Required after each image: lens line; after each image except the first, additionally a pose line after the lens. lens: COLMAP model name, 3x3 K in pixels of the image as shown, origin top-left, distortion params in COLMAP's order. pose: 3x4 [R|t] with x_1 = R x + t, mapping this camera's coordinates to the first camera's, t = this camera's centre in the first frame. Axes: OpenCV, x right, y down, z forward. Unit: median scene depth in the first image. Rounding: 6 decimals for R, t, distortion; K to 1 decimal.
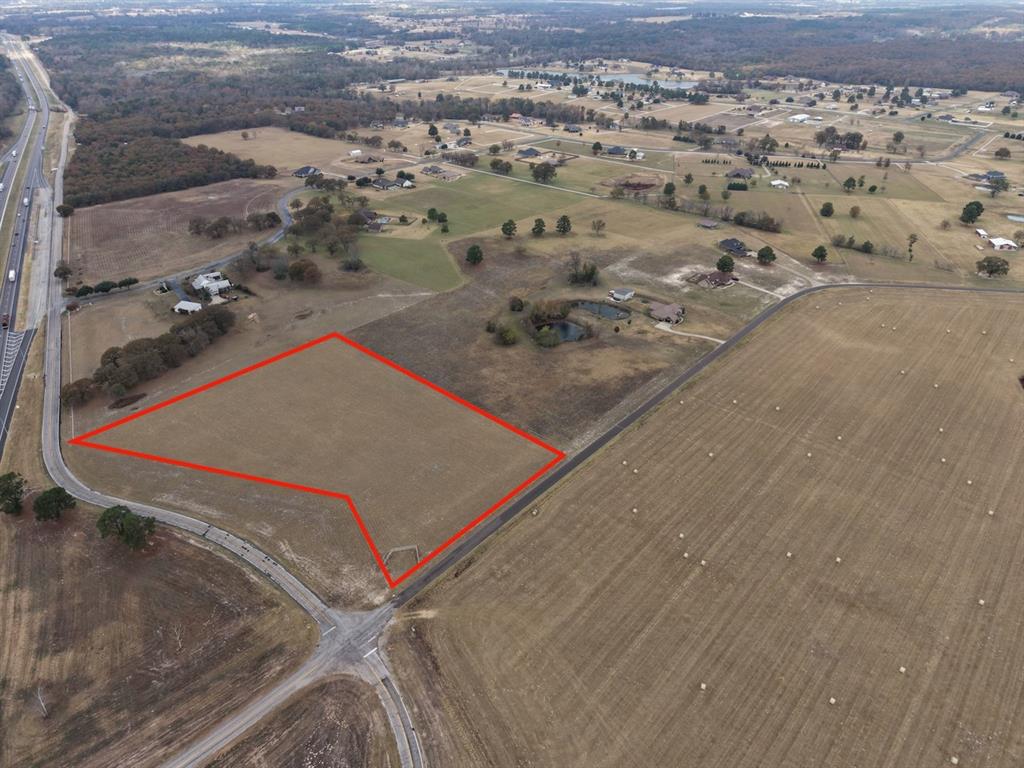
lens RADIAL K [[681.9, 0, 510.4], [0, 681.9, 388.9], [0, 0, 1]] dist [0.025974, -0.022211]
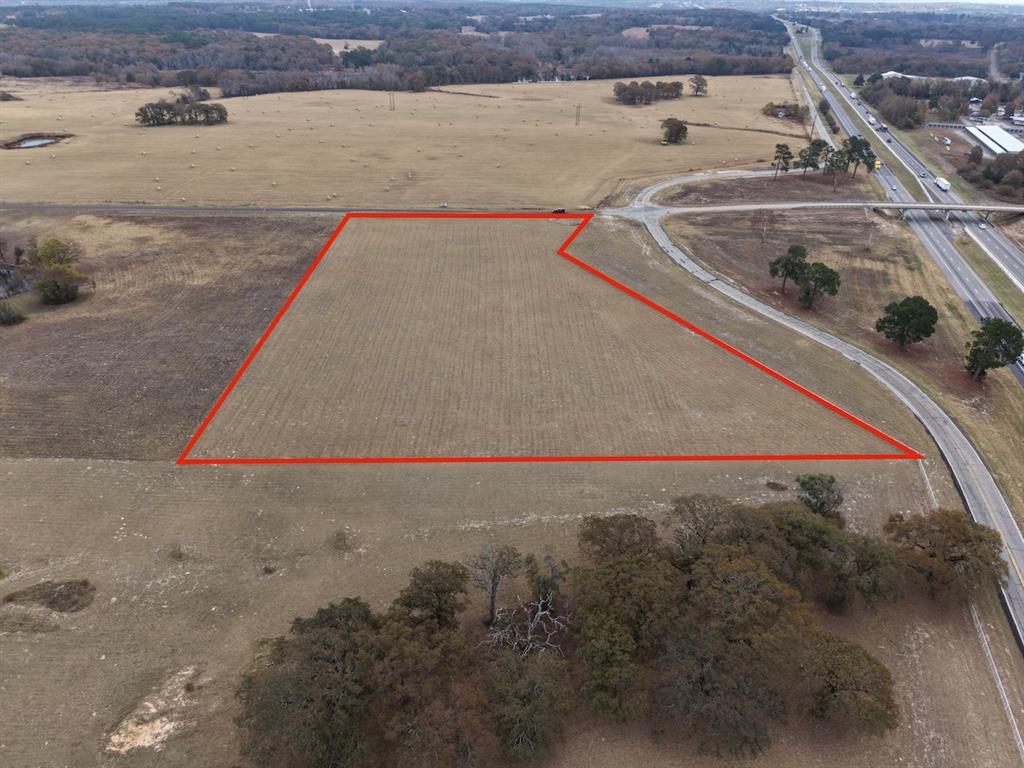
lens RADIAL K [[681.9, 0, 510.4], [0, 681.9, 388.9], [0, 0, 1]] dist [0.025974, -0.022211]
pose [[-0.683911, -0.369739, 0.628934, -0.607961], [0.367737, 0.569841, 0.734881, -0.301268], [-0.630107, 0.733876, -0.253754, 1.050062]]
